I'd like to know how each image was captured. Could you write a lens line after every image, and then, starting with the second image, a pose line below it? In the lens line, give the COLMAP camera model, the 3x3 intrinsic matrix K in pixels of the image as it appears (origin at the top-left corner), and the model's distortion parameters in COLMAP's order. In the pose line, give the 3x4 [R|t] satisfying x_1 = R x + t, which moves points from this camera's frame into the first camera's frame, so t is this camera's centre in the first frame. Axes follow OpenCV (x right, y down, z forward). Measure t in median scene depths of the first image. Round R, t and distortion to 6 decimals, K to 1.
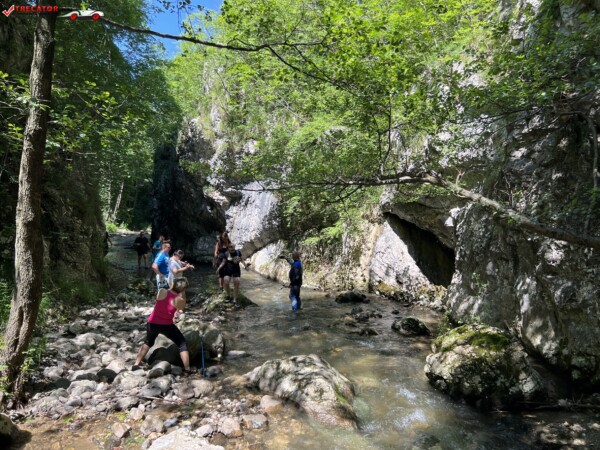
lens RADIAL K [[453.7, 0, 300.0], [0, 453.7, 225.0], [0, 0, 1]] dist [0.074821, -0.082527]
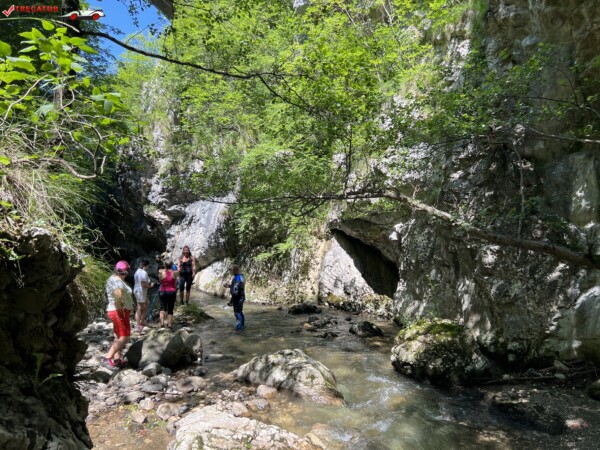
lens RADIAL K [[453.7, 0, 300.0], [0, 453.7, 225.0], [0, 0, 1]] dist [0.074821, -0.082527]
pose [[0.985932, 0.004424, 0.167087, -0.091445], [0.004442, 0.998603, -0.052649, 0.025114], [-0.167087, 0.052650, 0.984535, -0.066617]]
